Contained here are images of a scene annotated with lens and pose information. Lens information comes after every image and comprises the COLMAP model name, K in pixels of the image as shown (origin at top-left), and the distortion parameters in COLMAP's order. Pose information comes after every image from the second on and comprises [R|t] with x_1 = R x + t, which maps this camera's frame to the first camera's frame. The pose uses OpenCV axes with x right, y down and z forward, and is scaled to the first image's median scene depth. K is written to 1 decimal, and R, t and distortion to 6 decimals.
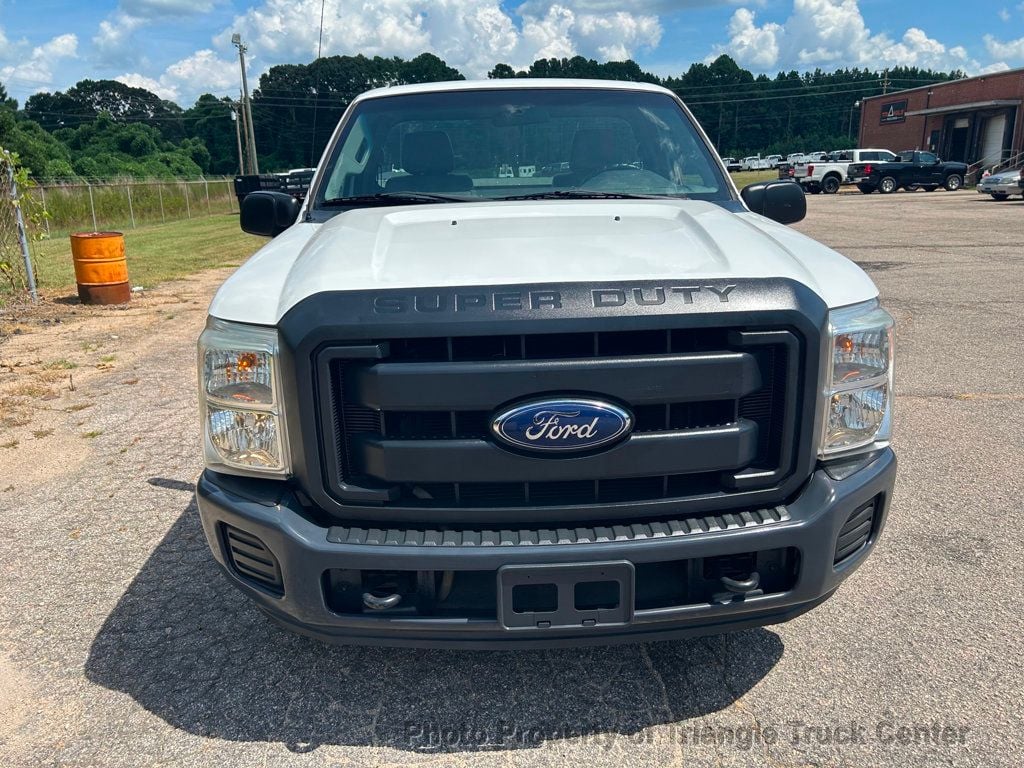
lens RADIAL K [[772.8, 0, 512.0], [0, 772.8, 384.0], [0, 0, 1]] dist [0.044314, -0.052340]
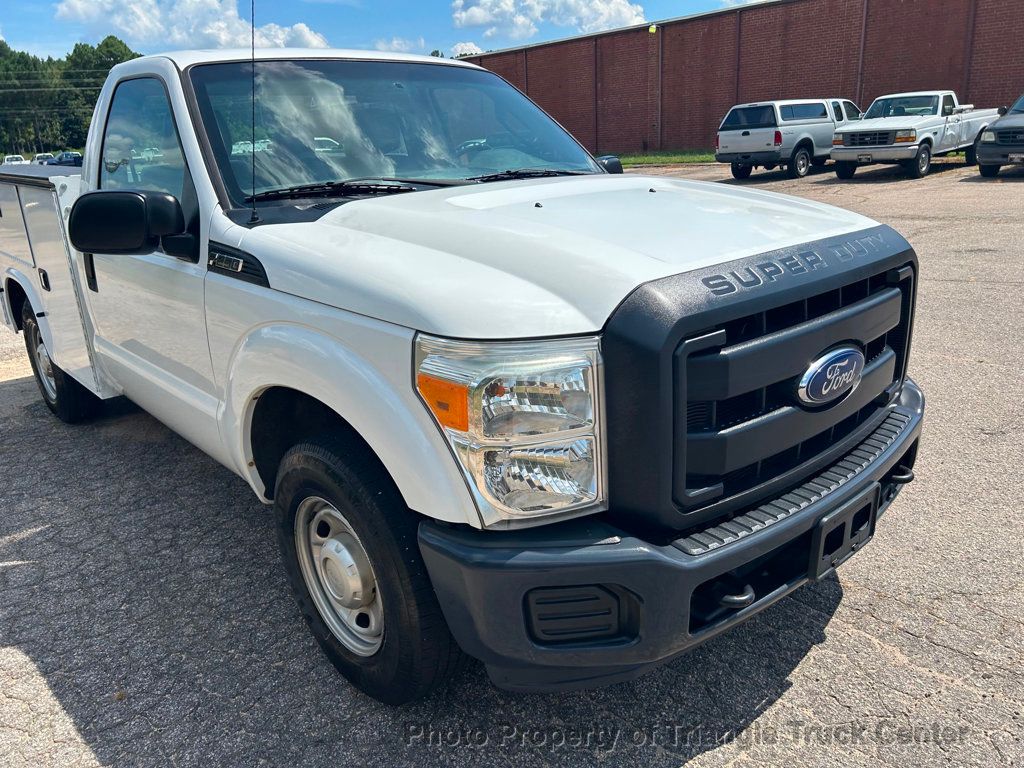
lens RADIAL K [[776.9, 0, 510.9], [0, 776.9, 385.4], [0, 0, 1]] dist [0.014158, -0.005933]
pose [[0.768193, -0.204424, 0.606704, -0.567044], [0.196006, 0.977244, 0.081097, -0.066022], [-0.609476, 0.056620, 0.790780, 0.251539]]
